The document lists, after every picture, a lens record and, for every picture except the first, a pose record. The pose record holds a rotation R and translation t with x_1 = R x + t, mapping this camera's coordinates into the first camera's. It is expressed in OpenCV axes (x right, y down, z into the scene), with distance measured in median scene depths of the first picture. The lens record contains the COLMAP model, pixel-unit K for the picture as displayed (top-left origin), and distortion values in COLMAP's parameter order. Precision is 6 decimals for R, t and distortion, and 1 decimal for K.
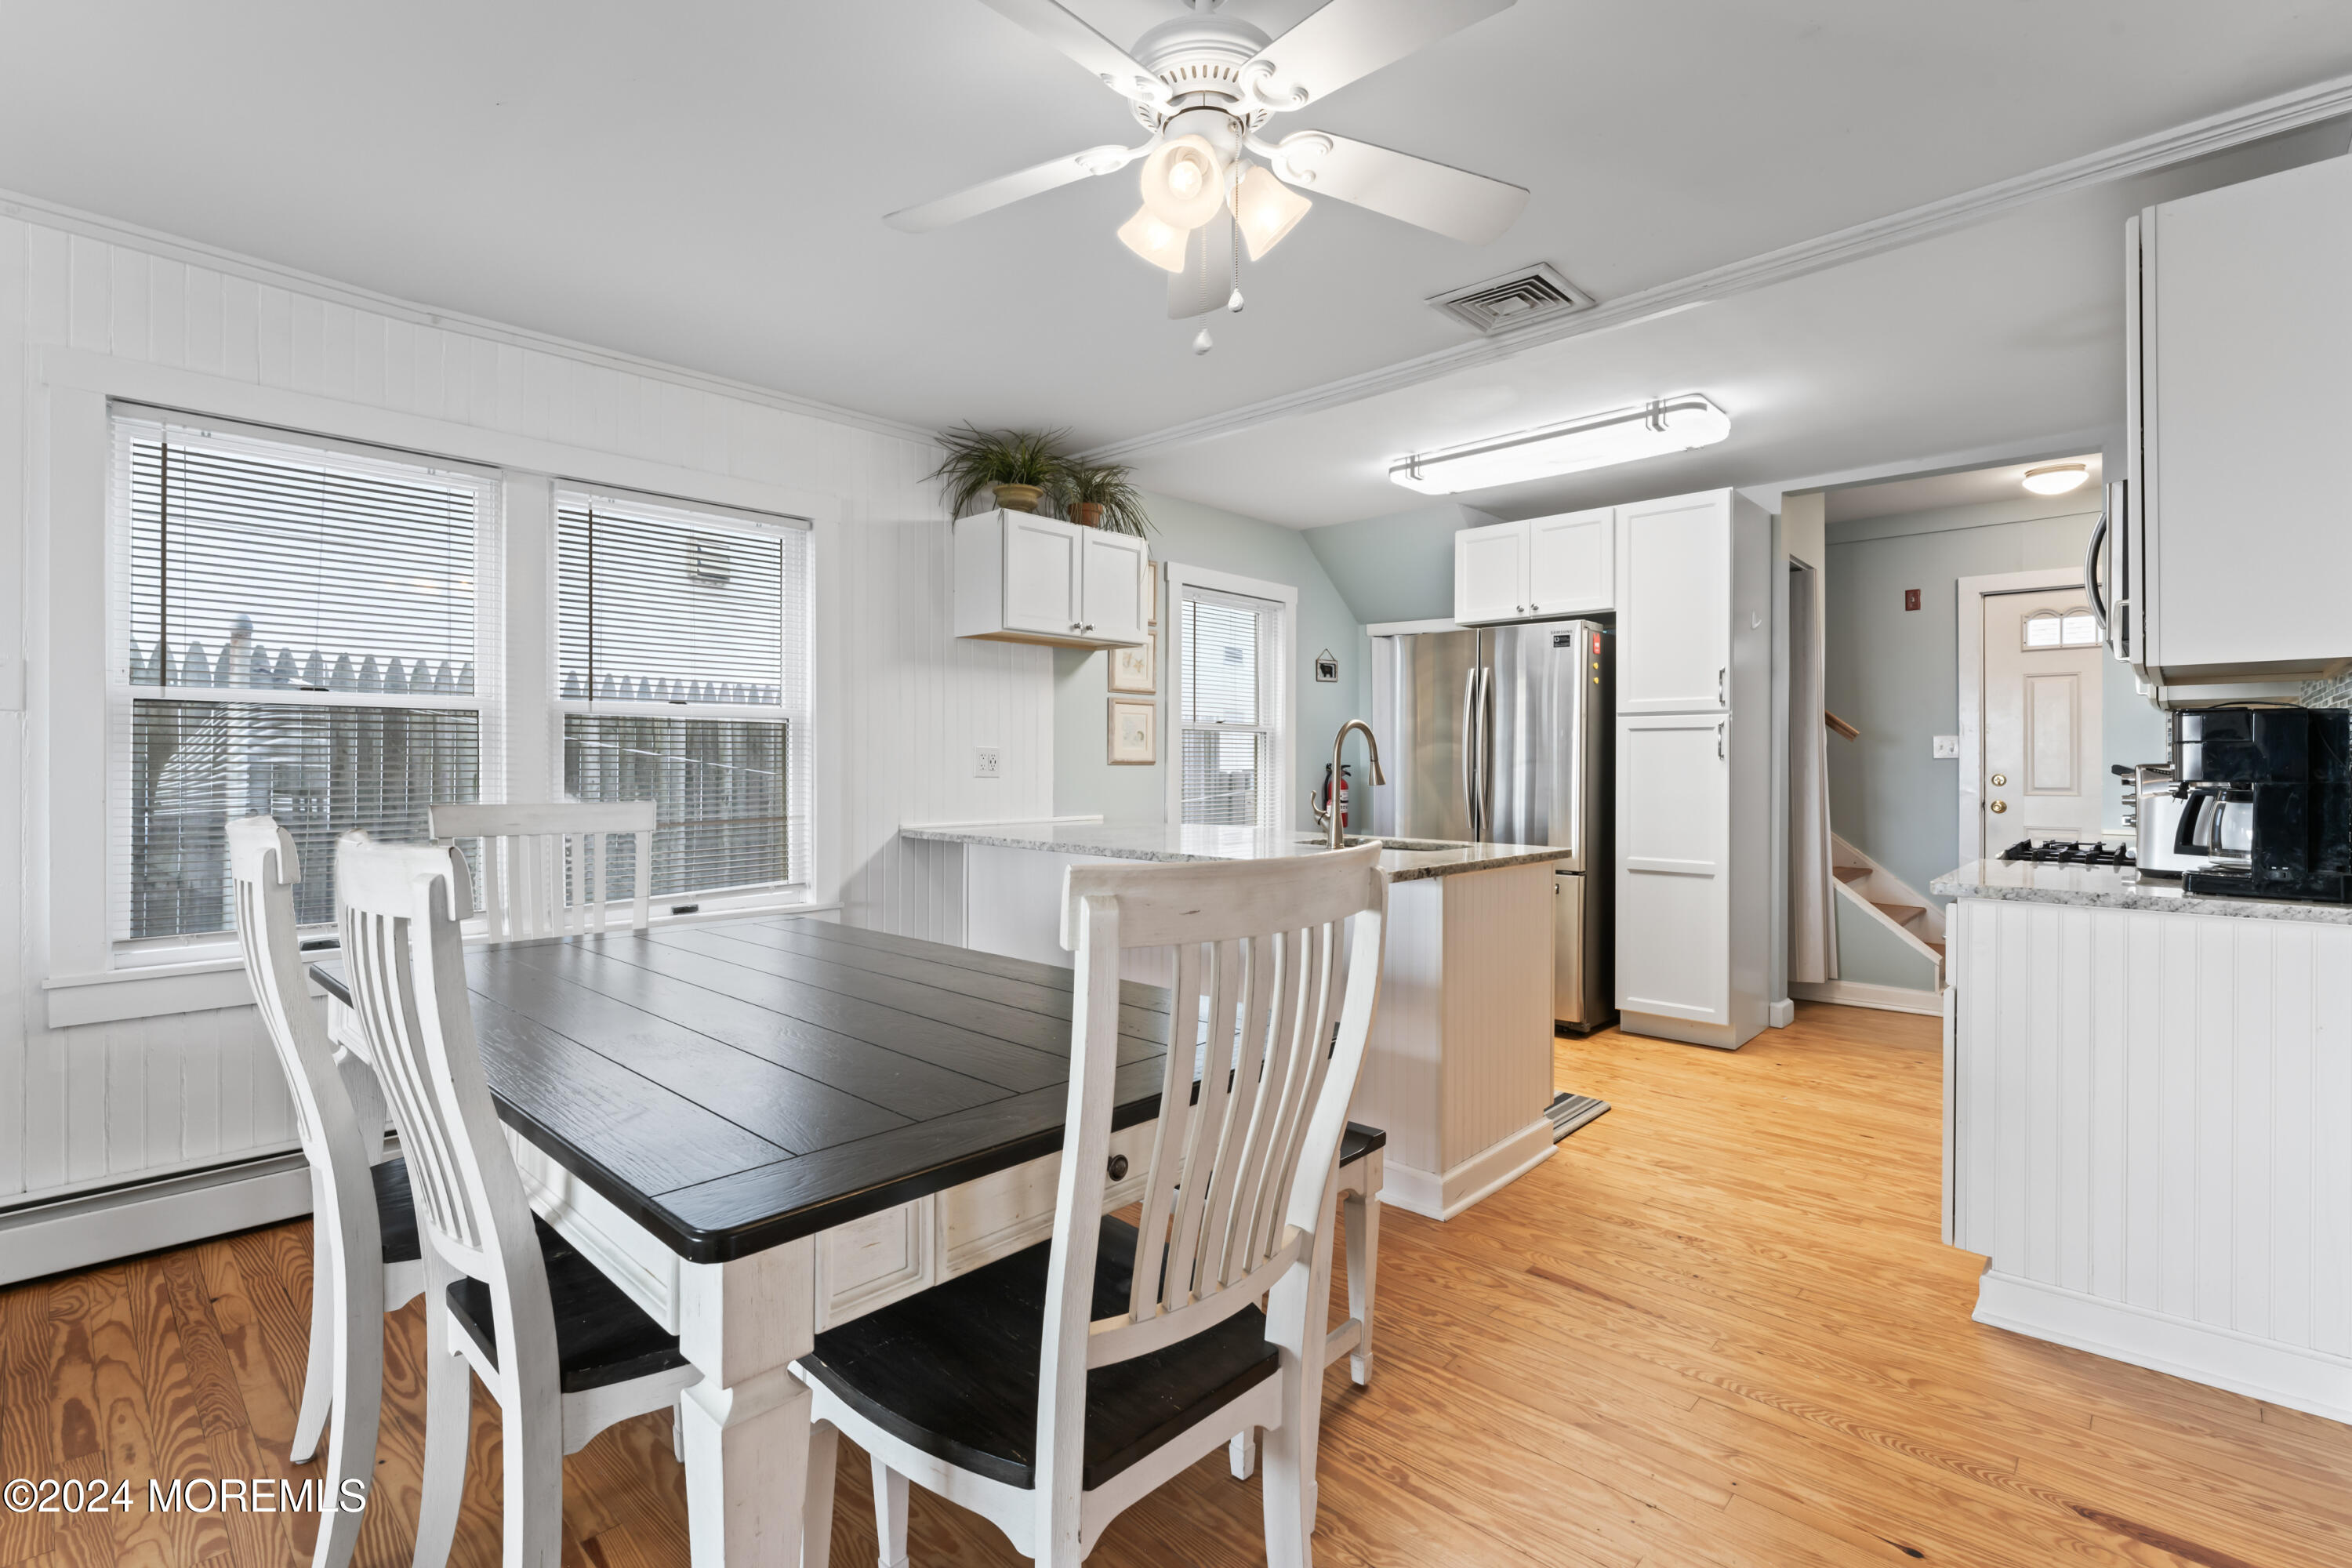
lens RADIAL K [[1074.3, 0, 1173.7], [0, 1074.3, 761.6], [0, 0, 1]] dist [-0.004920, -0.000293]
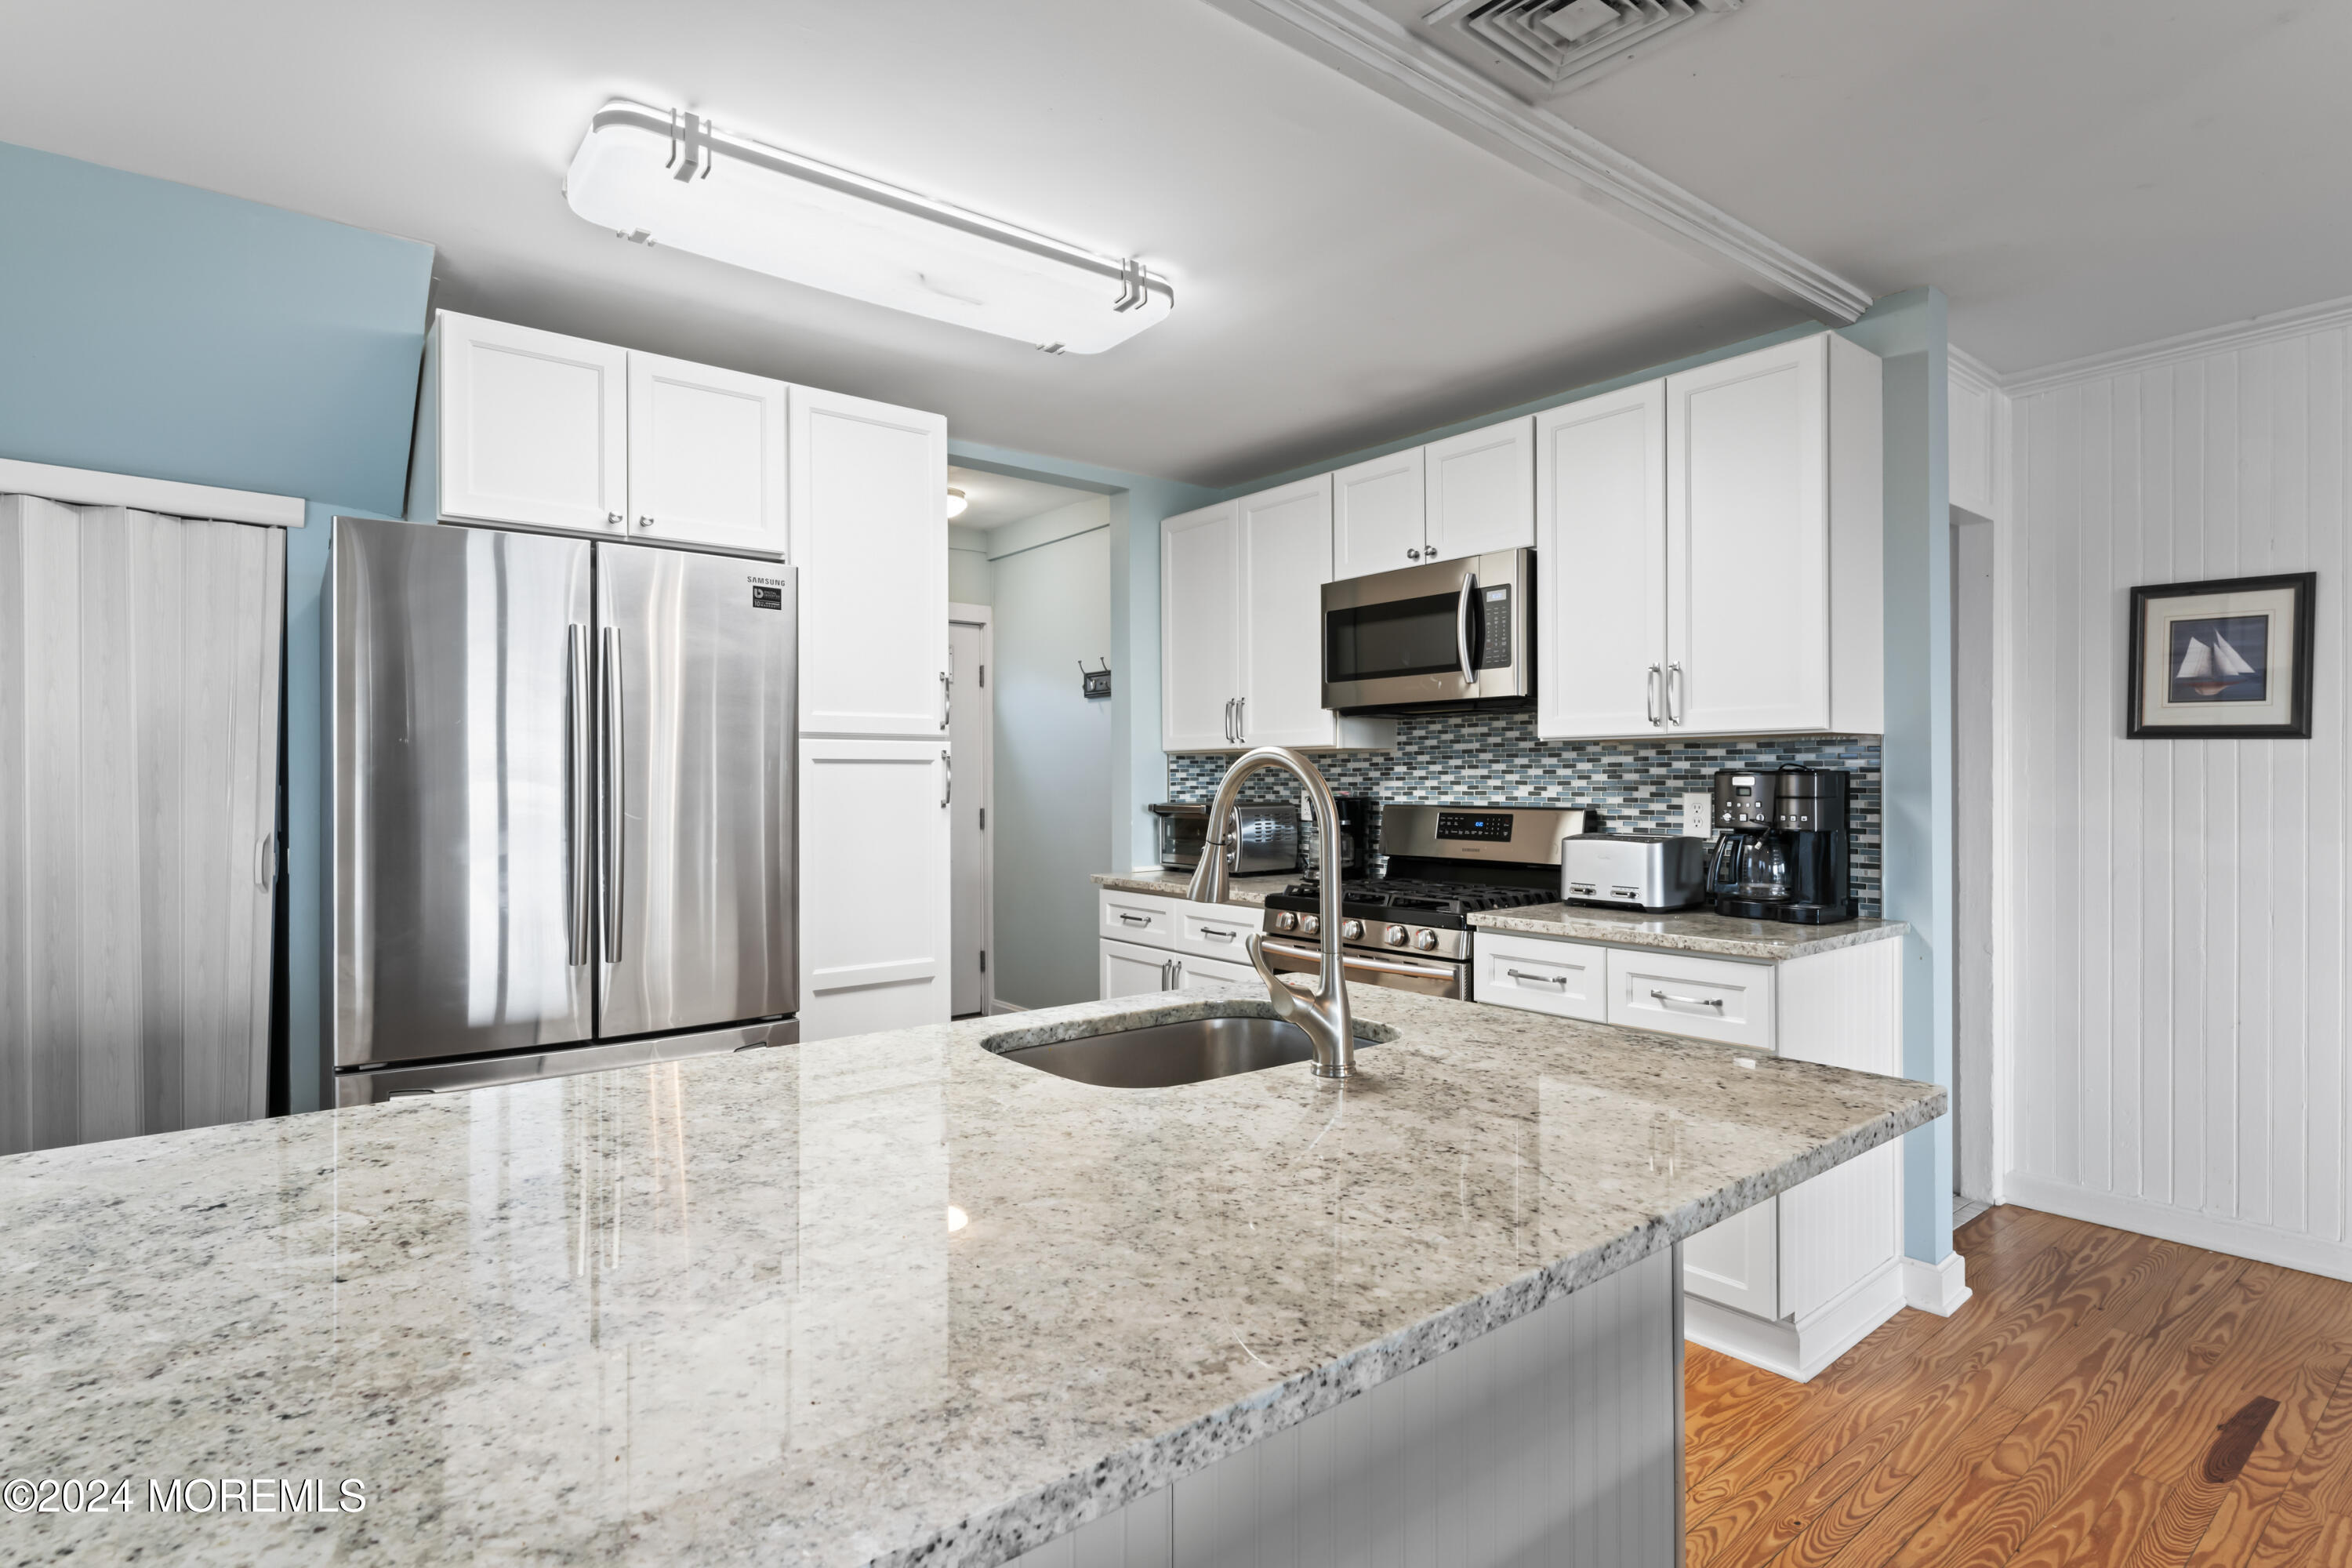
lens RADIAL K [[1177.9, 0, 1175.5], [0, 1177.9, 780.0], [0, 0, 1]] dist [-0.001380, 0.000050]
pose [[0.147192, -0.006111, 0.989089, -0.211818], [0.007806, 0.999957, 0.005017, -0.022061], [-0.989077, 0.006983, 0.147233, 0.739711]]
